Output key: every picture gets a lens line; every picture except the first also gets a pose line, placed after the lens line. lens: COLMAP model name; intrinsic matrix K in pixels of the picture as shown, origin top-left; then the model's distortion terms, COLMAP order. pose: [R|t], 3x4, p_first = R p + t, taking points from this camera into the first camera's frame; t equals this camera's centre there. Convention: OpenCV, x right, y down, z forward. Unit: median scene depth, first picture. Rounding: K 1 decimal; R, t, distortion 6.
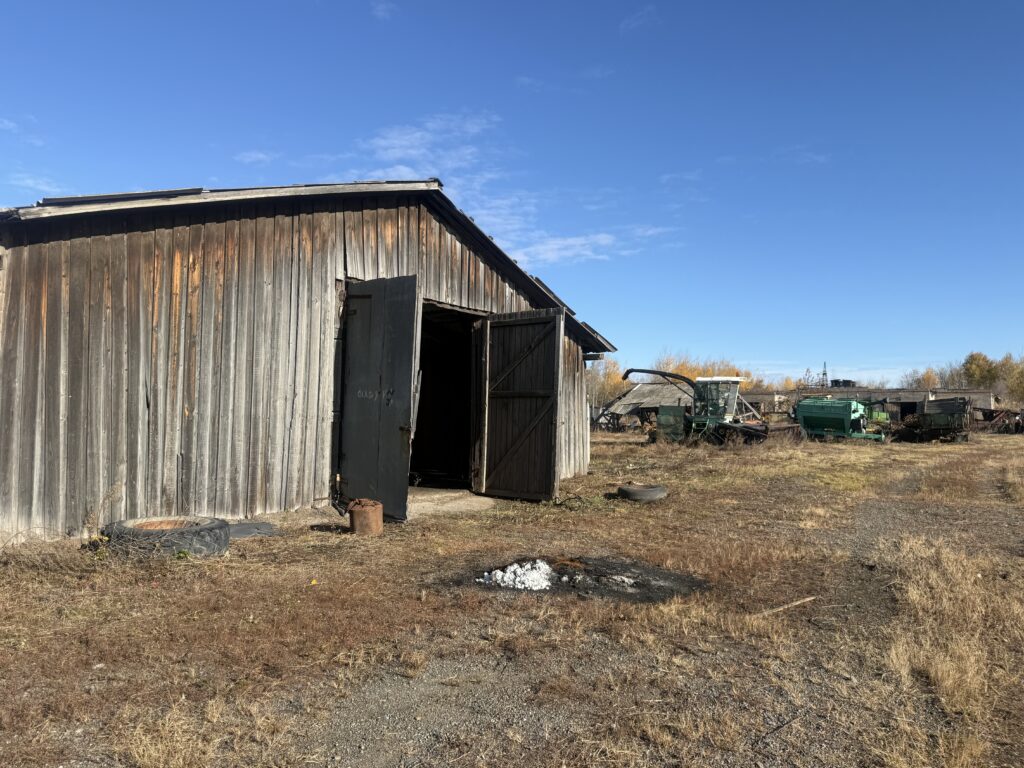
lens RADIAL K [[733.7, 0, 508.8], [0, 733.7, 377.0], [0, 0, 1]] dist [0.097775, -0.174787]
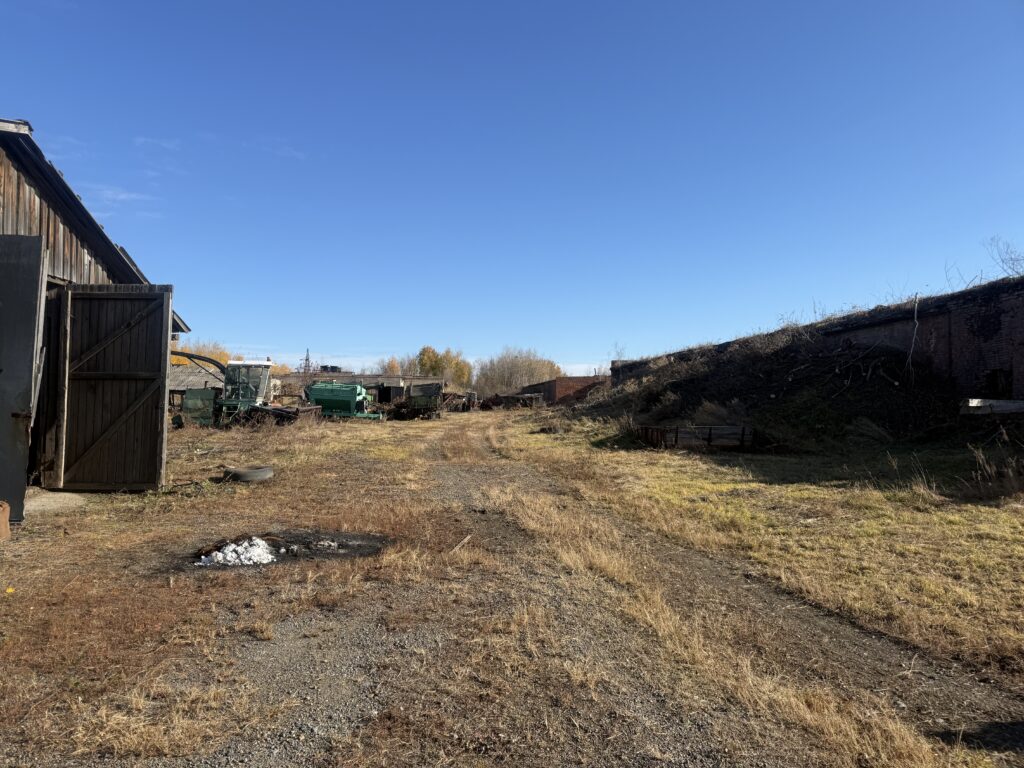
lens RADIAL K [[733.7, 0, 508.8], [0, 733.7, 377.0], [0, 0, 1]] dist [0.097775, -0.174787]
pose [[0.756164, 0.015268, 0.654203, -0.211103], [-0.029989, 0.999486, 0.011336, -0.000186], [-0.653694, -0.028191, 0.756234, -0.011691]]
